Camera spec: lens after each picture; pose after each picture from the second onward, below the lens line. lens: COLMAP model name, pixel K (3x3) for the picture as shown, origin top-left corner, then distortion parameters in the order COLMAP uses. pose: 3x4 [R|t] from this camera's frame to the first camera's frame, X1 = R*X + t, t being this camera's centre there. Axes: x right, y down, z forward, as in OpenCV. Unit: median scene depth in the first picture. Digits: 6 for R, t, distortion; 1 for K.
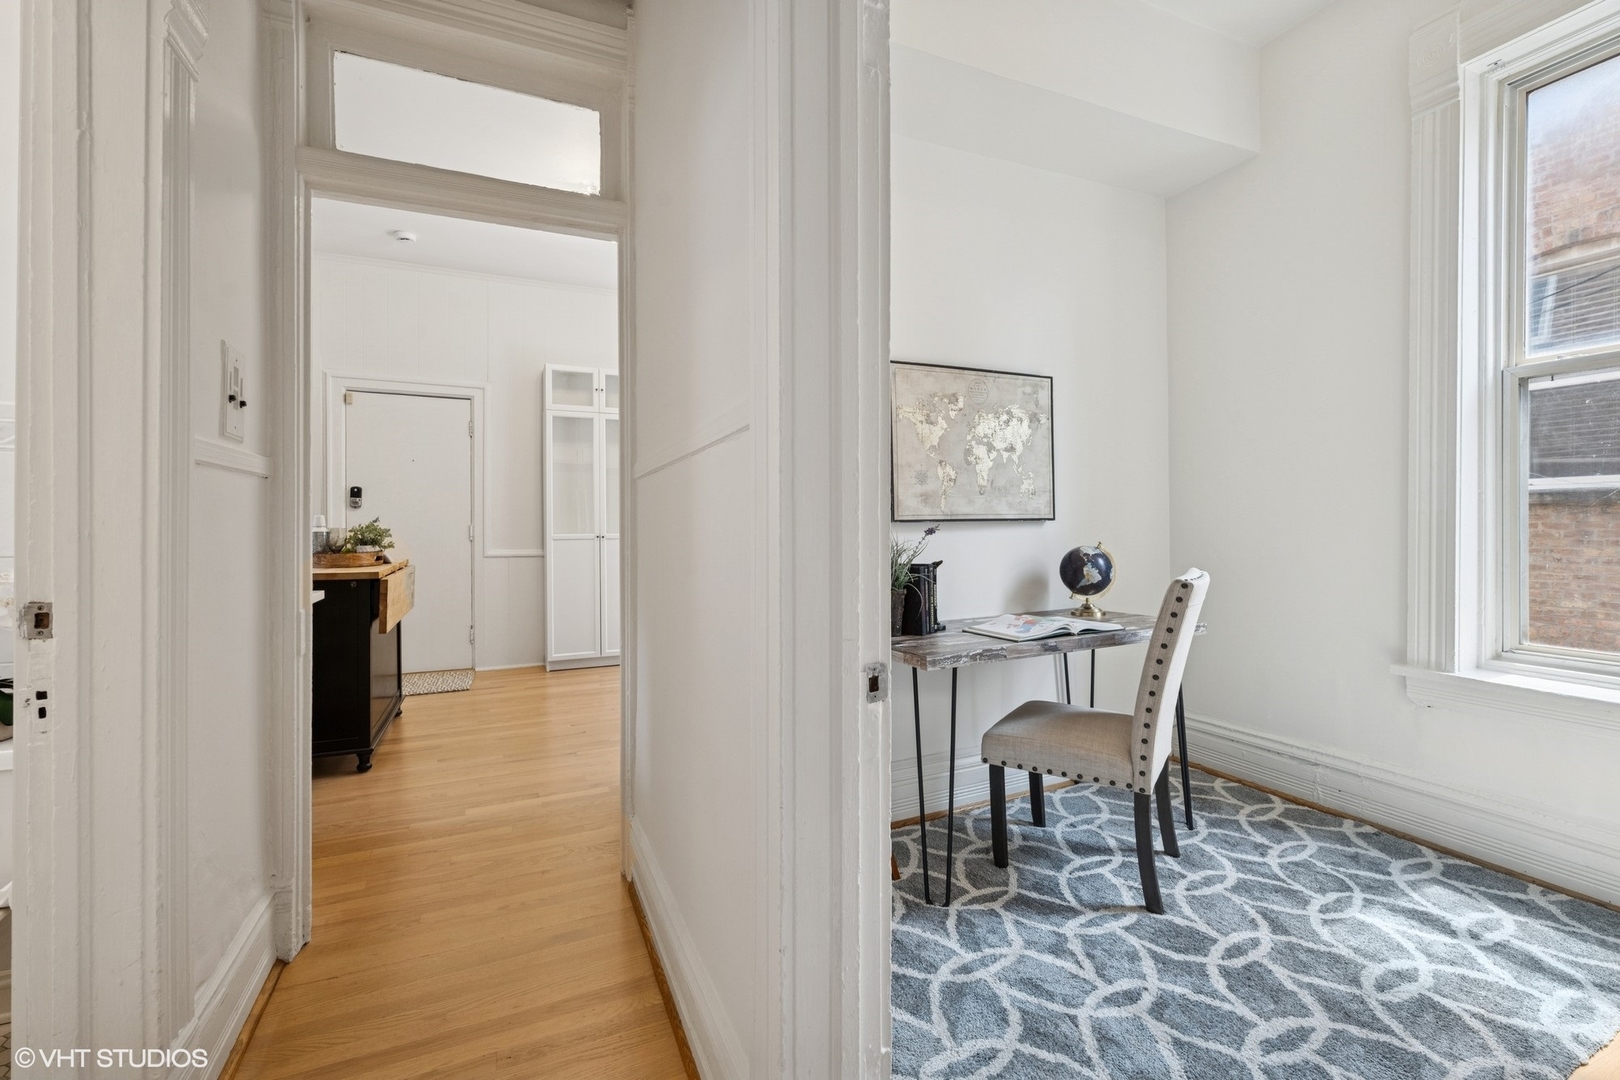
lens RADIAL K [[700.7, 0, 820.2], [0, 700.7, 519.5], [0, 0, 1]] dist [-0.002102, -0.000435]
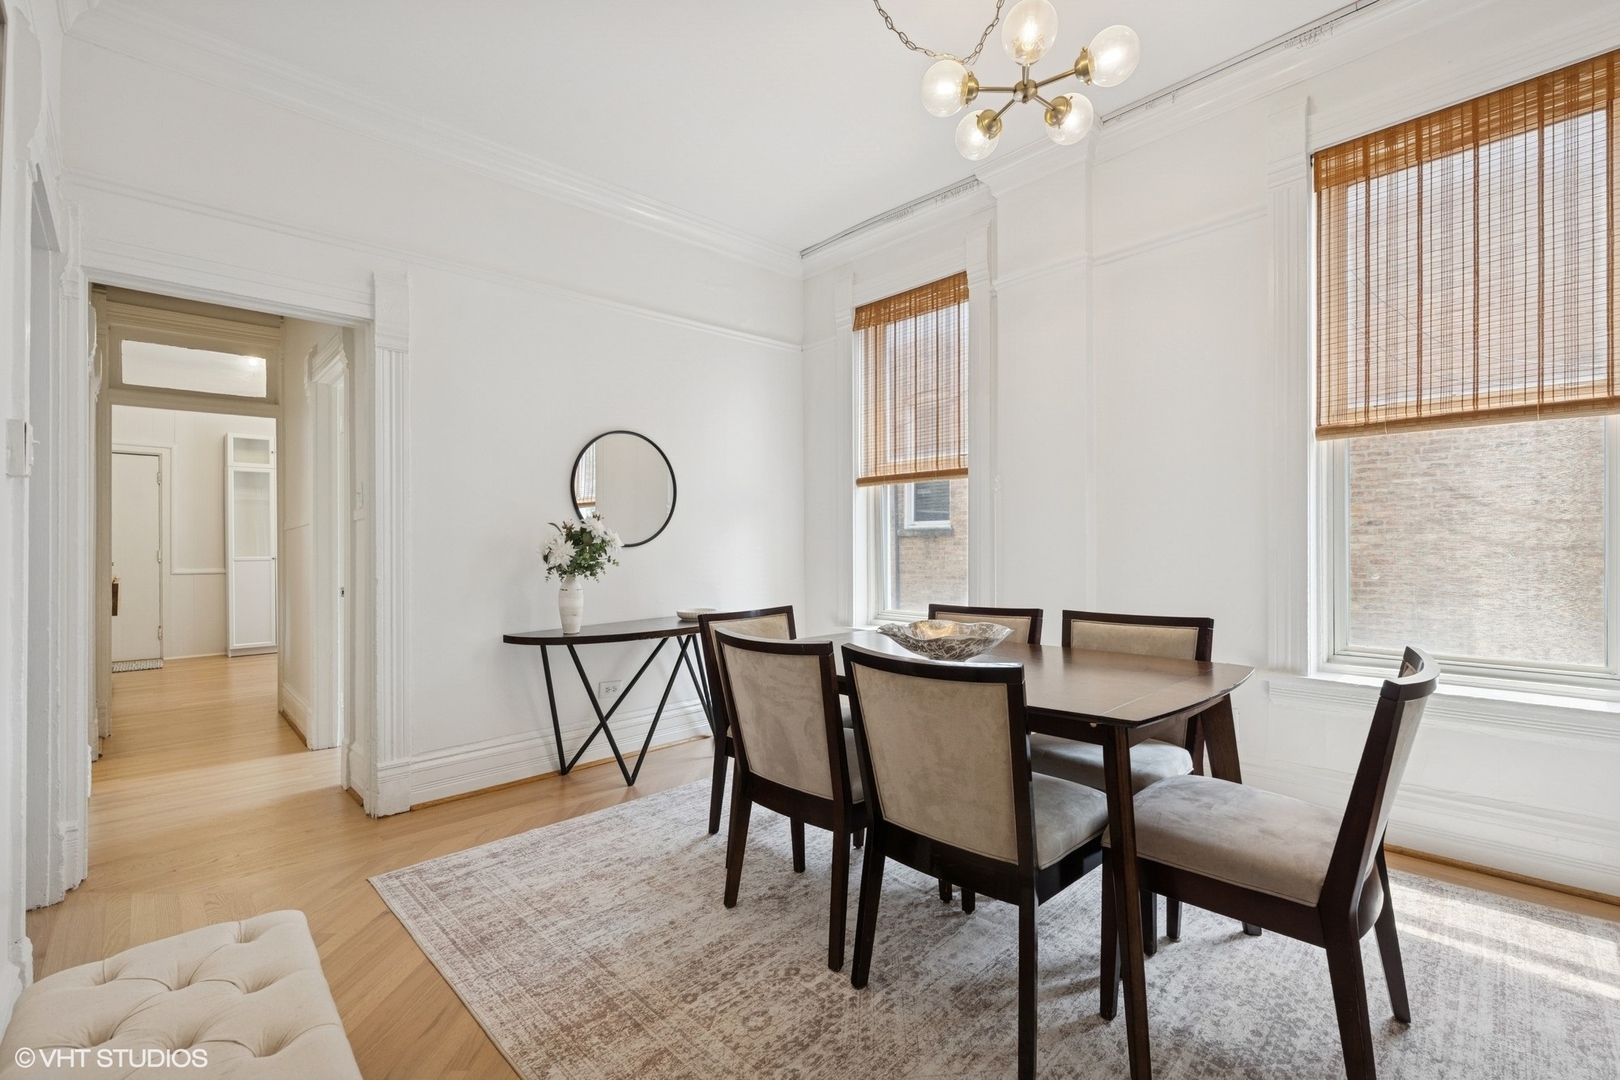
lens RADIAL K [[701.5, 0, 810.0], [0, 701.5, 540.0], [0, 0, 1]] dist [0.000349, 0.000065]
pose [[0.945638, -0.000360, 0.325222, 0.243858], [0.001160, 0.999997, -0.002267, -0.008136], [-0.325220, 0.002521, 0.945635, -0.682478]]
